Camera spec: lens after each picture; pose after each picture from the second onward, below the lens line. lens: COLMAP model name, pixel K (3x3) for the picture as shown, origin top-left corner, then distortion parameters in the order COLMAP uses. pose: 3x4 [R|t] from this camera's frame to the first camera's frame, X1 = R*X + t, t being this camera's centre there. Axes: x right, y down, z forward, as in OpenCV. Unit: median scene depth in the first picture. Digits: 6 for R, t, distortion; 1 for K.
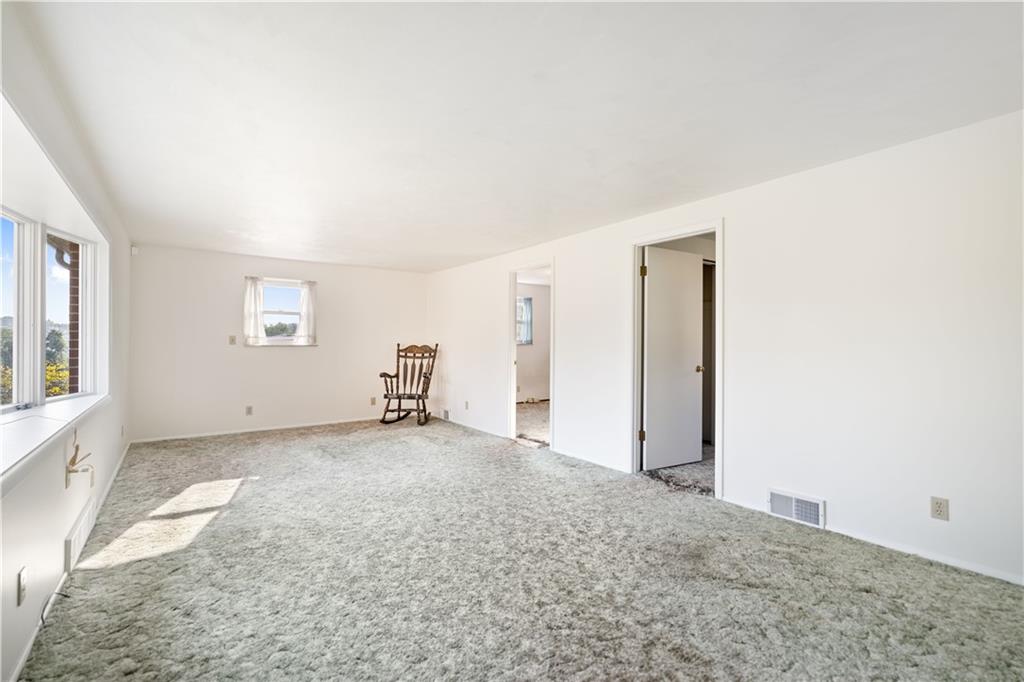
lens RADIAL K [[462.5, 0, 513.5], [0, 462.5, 342.4], [0, 0, 1]] dist [0.005545, -0.000769]
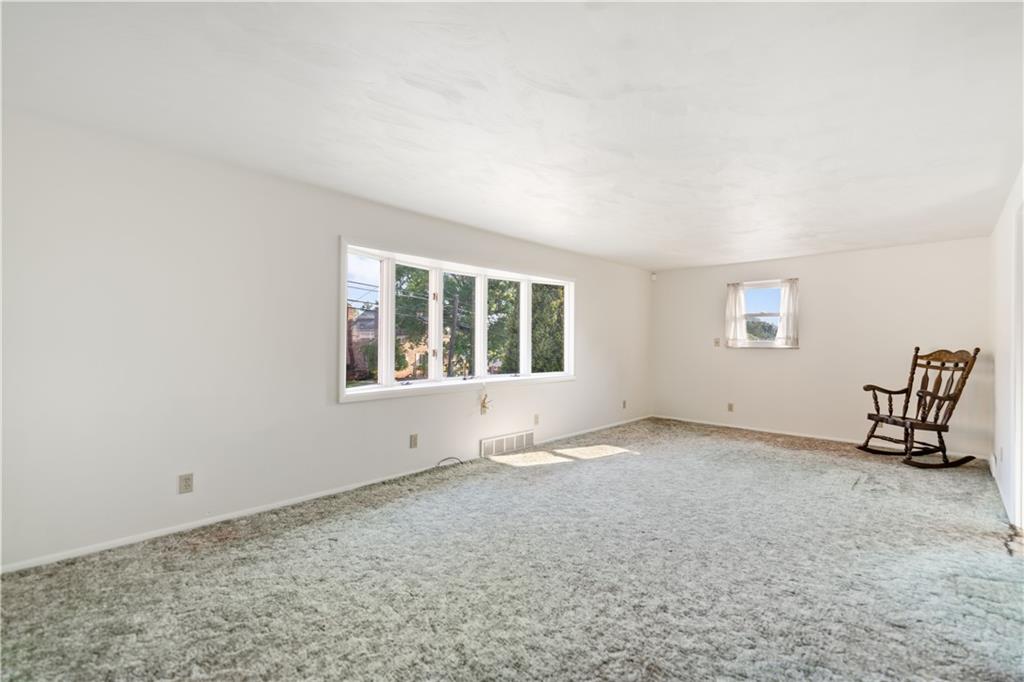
lens RADIAL K [[462.5, 0, 512.9], [0, 462.5, 338.5], [0, 0, 1]] dist [0.005545, -0.000769]
pose [[0.142467, -0.009413, -0.989755, 0.428726], [-0.006623, 0.999923, -0.010463, 0.001166], [0.989777, 0.008045, 0.142394, 0.344374]]
